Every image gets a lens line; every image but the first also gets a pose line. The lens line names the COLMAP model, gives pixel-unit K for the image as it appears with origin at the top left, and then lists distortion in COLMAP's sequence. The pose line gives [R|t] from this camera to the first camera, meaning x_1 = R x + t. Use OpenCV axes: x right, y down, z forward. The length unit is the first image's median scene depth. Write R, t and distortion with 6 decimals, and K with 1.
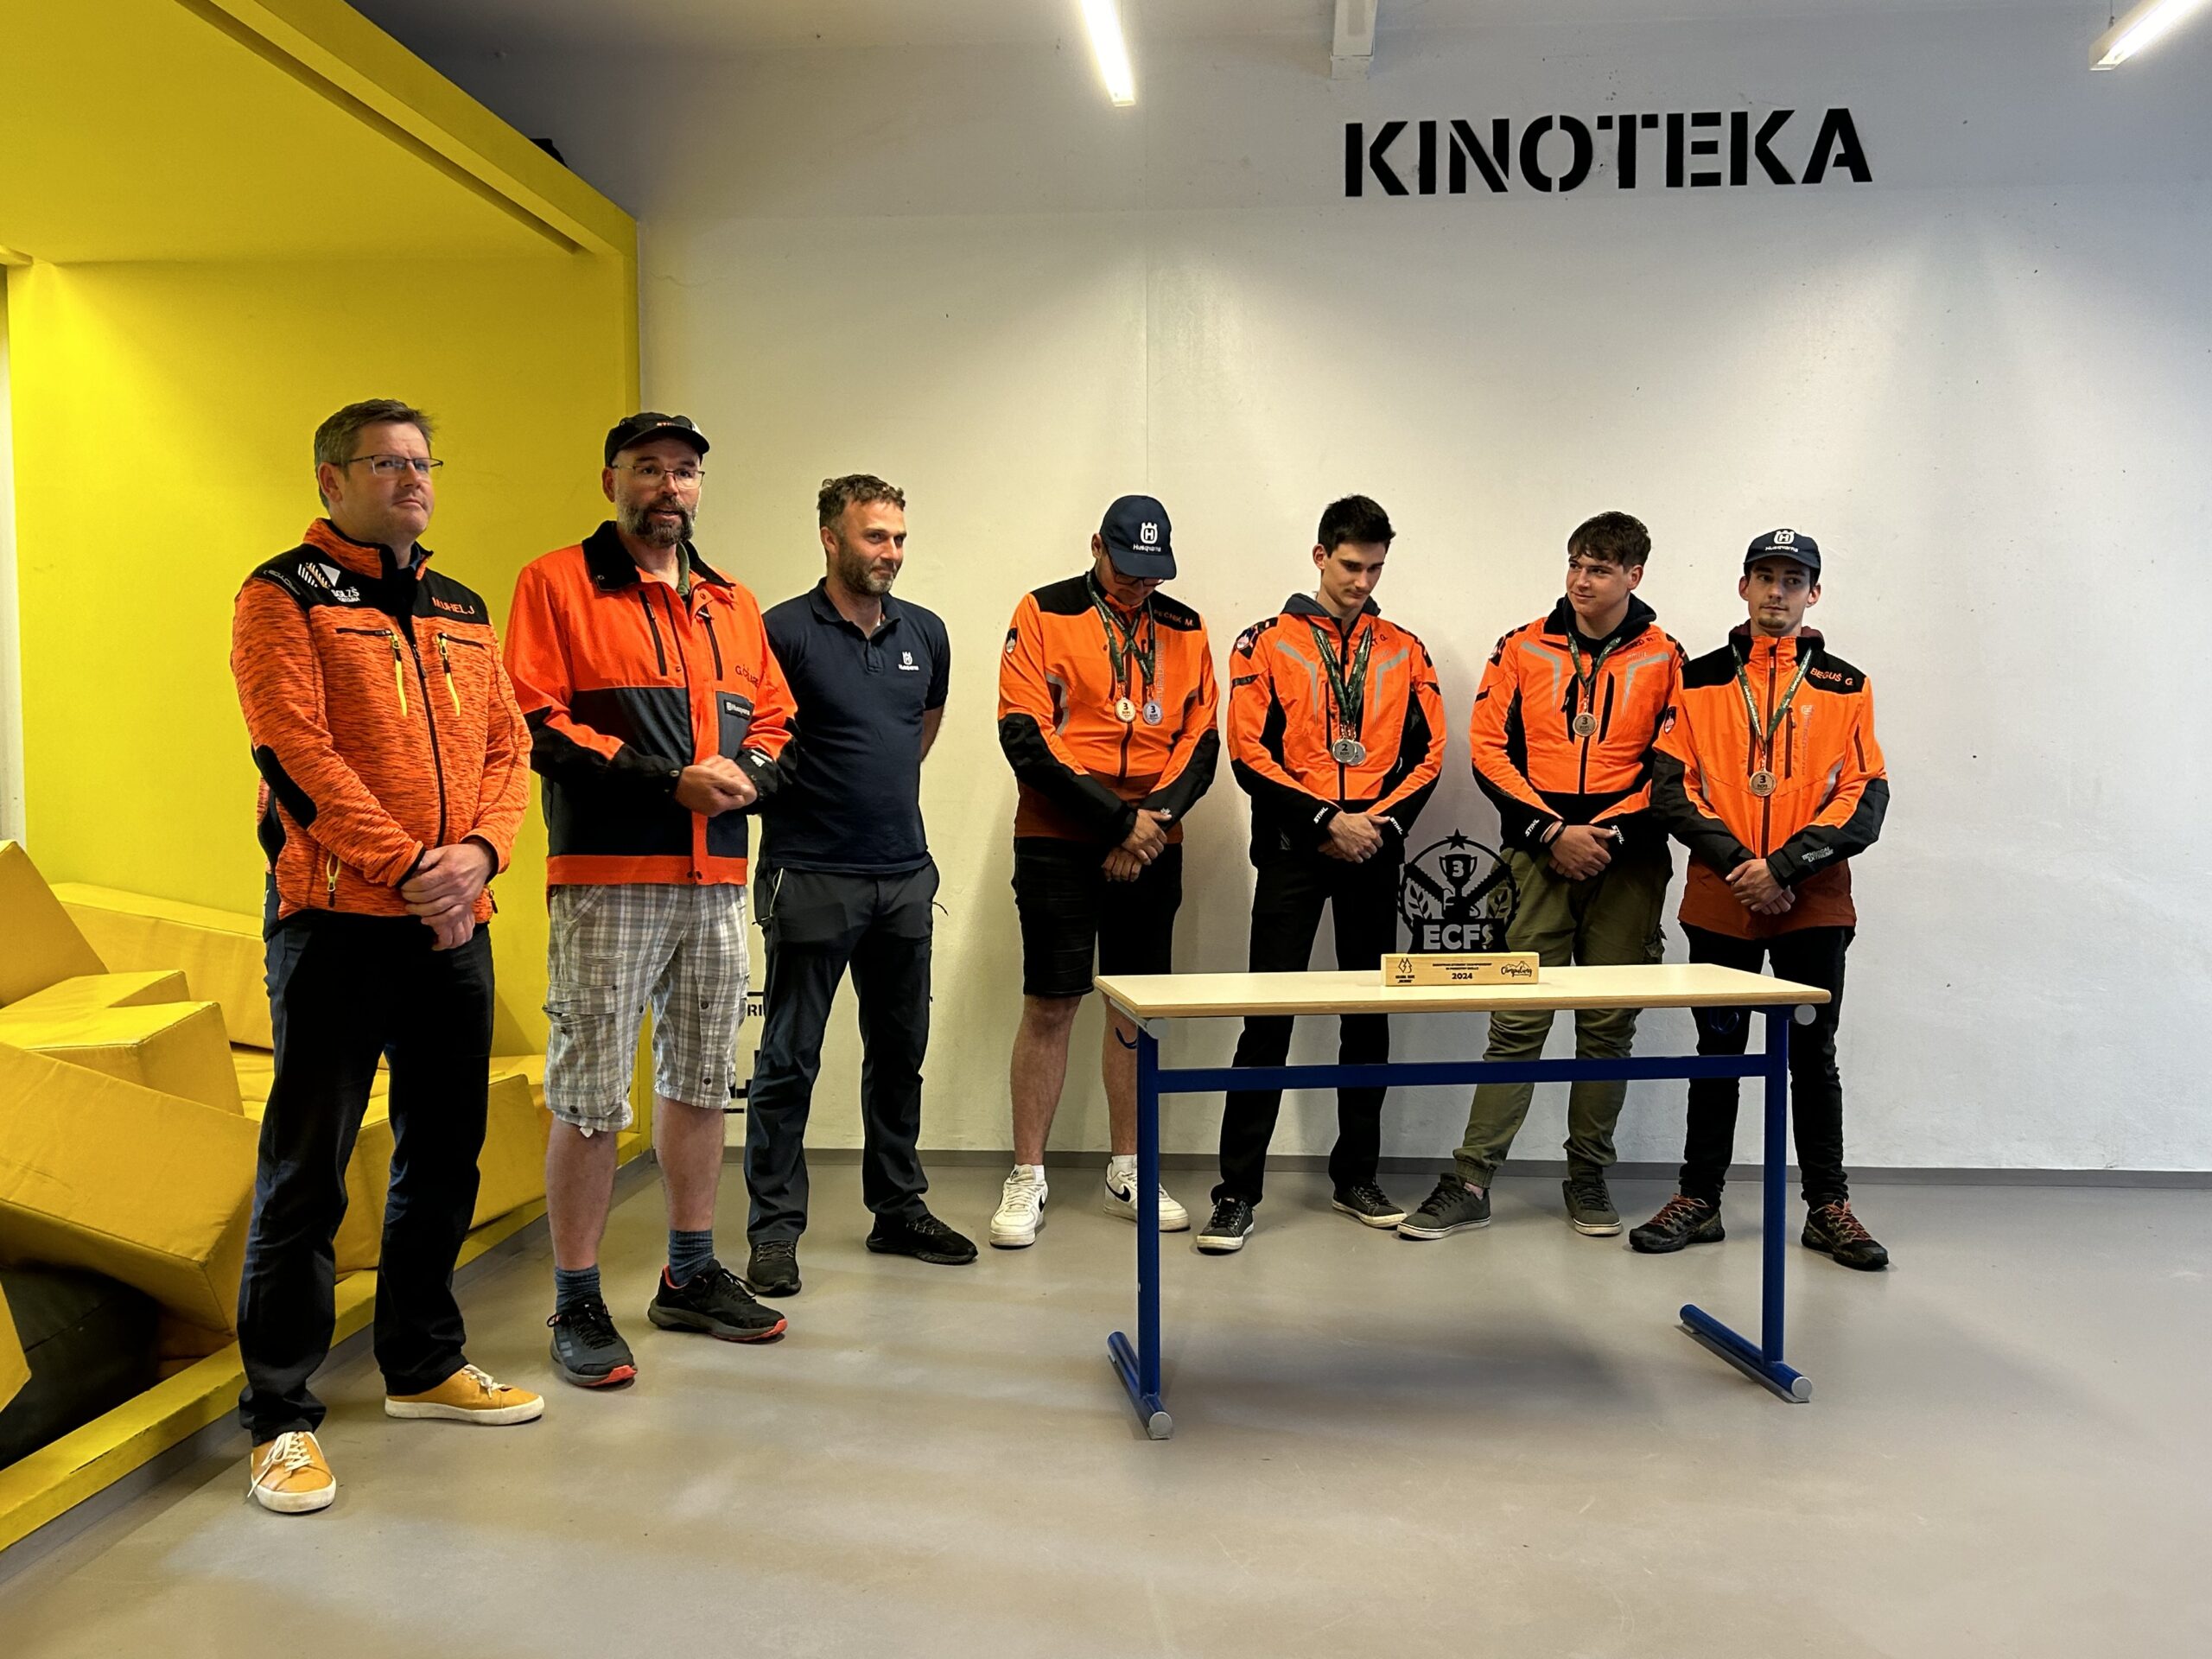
lens RADIAL K [[2066.2, 0, 1134.5], [0, 2066.2, 818.1], [0, 0, 1]] dist [0.037080, 0.000000]
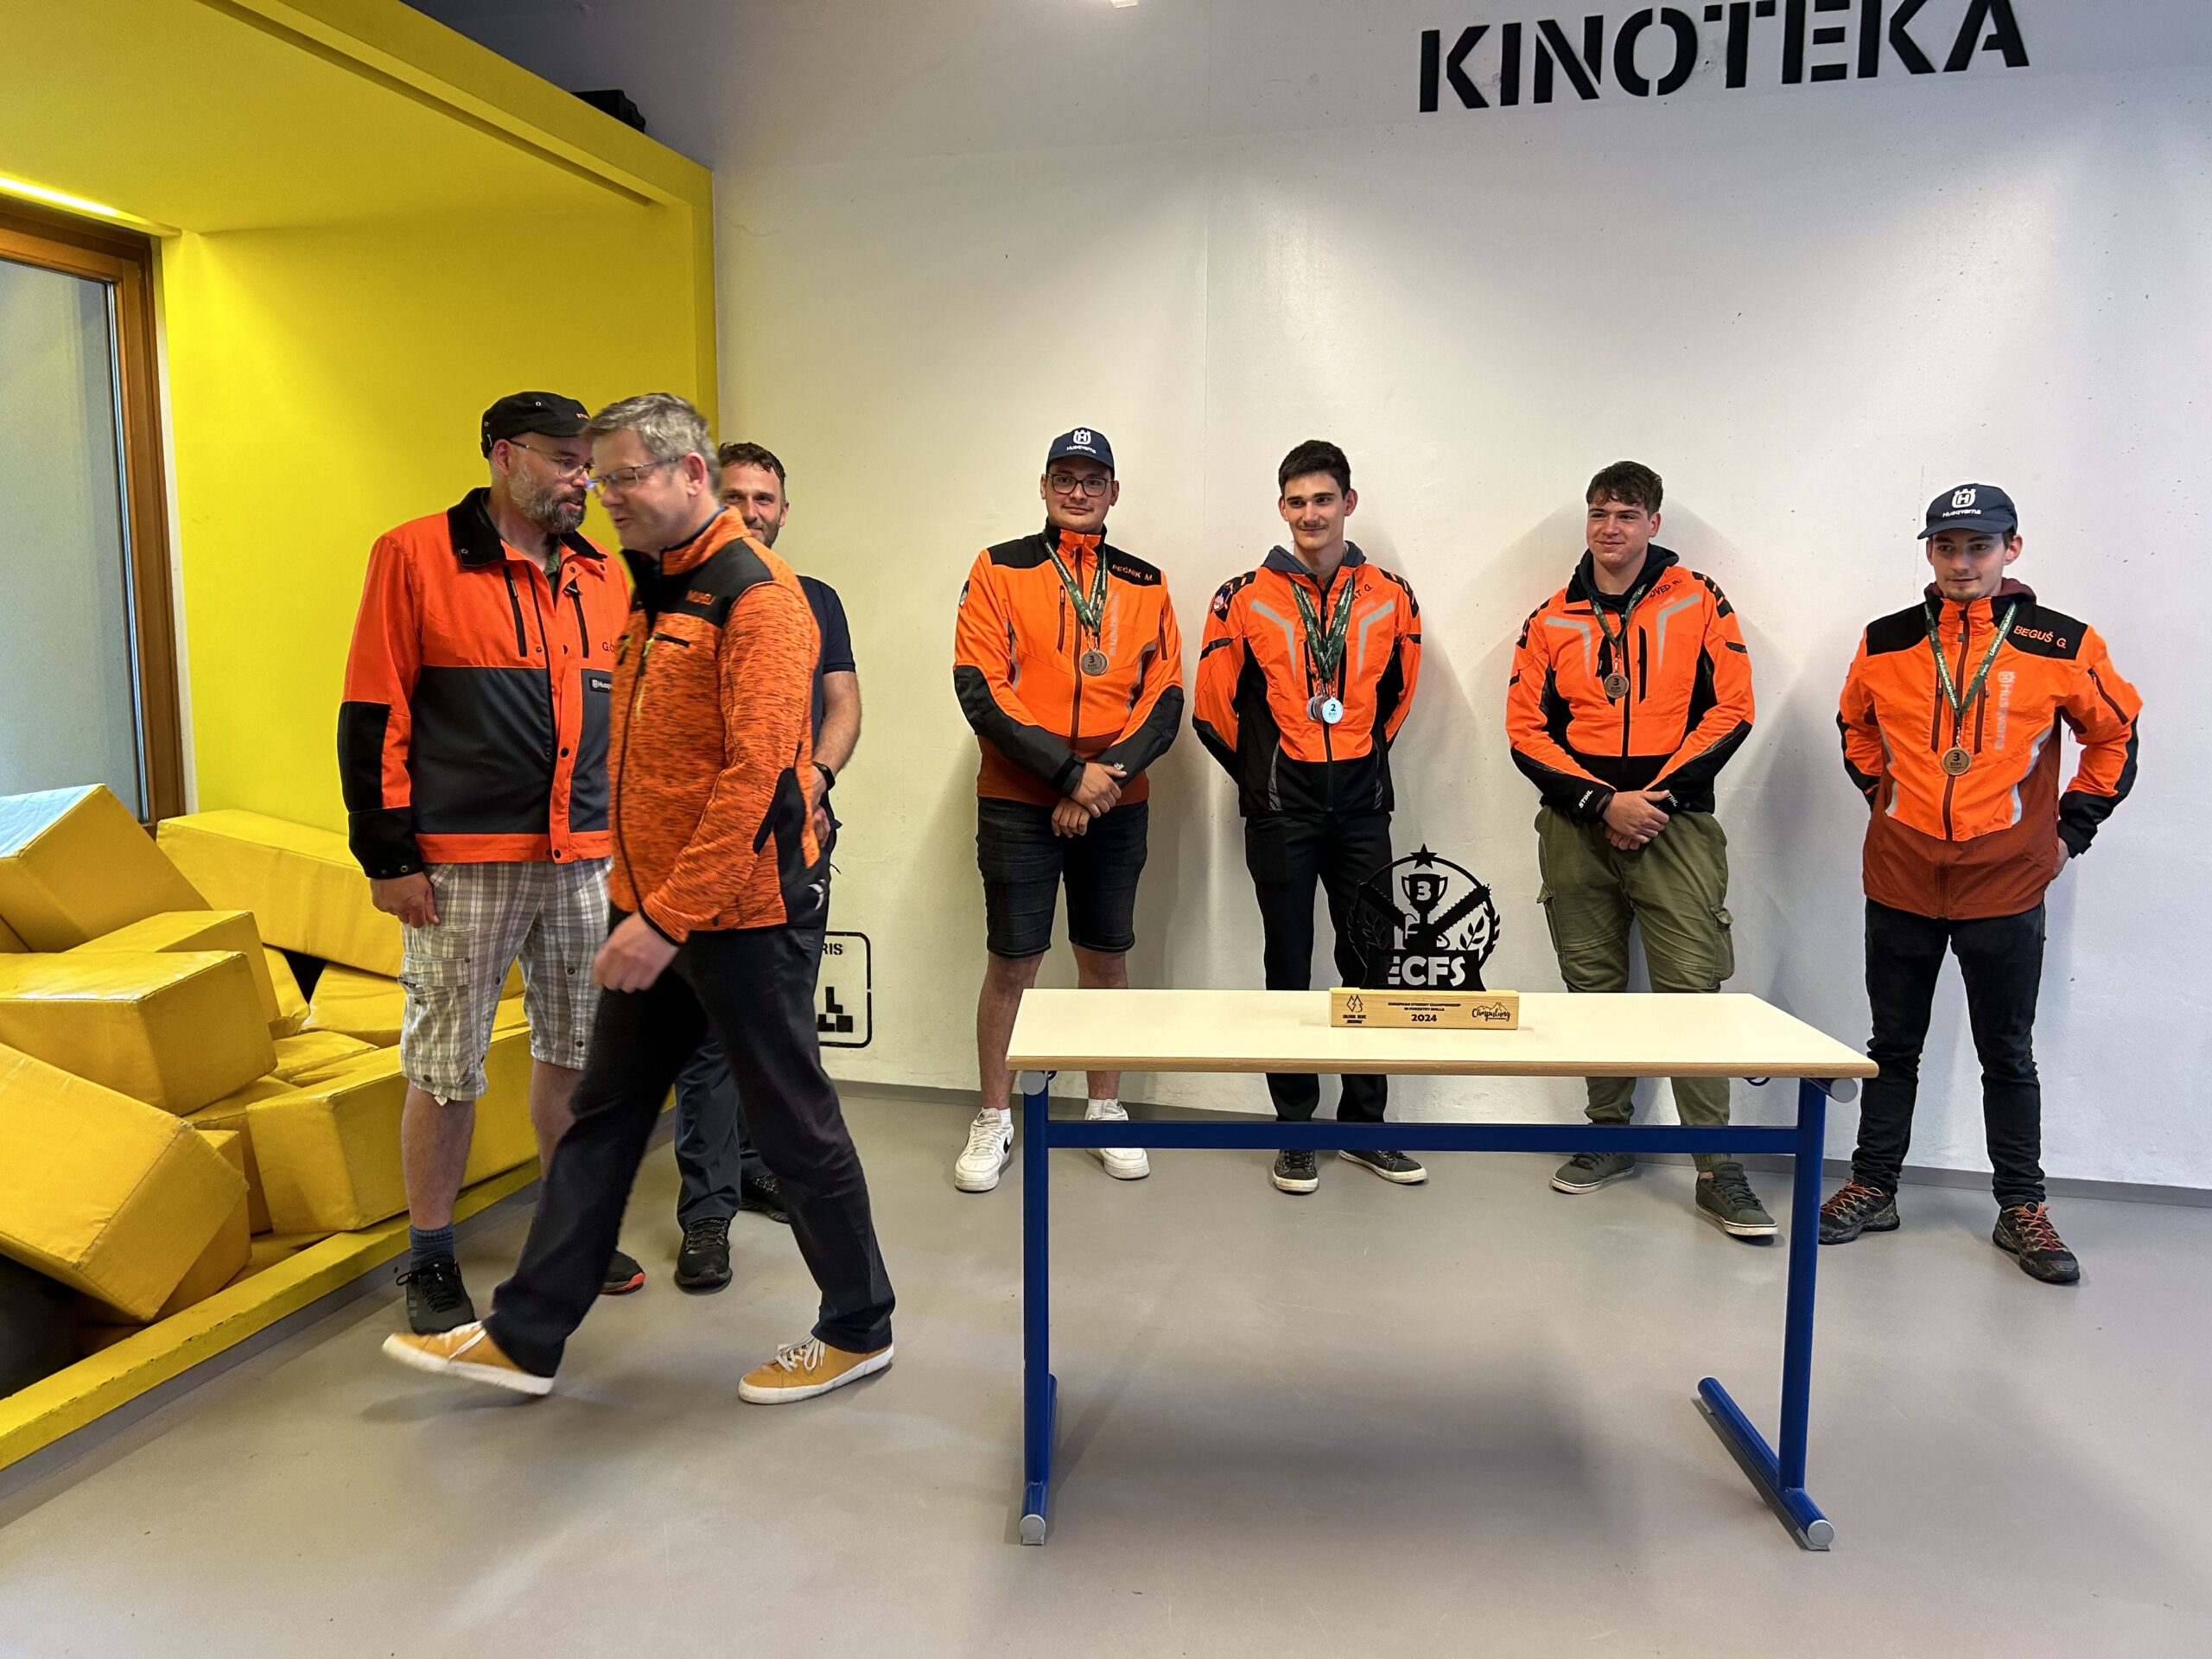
lens RADIAL K [[1650.5, 0, 1111.6], [0, 1650.5, 817.3], [0, 0, 1]] dist [0.032273, -0.028379]
pose [[0.984721, 0.025547, -0.172252, 0.103428], [-0.012803, 0.997124, 0.074696, -0.038311], [0.173665, -0.071349, 0.982217, 0.223965]]
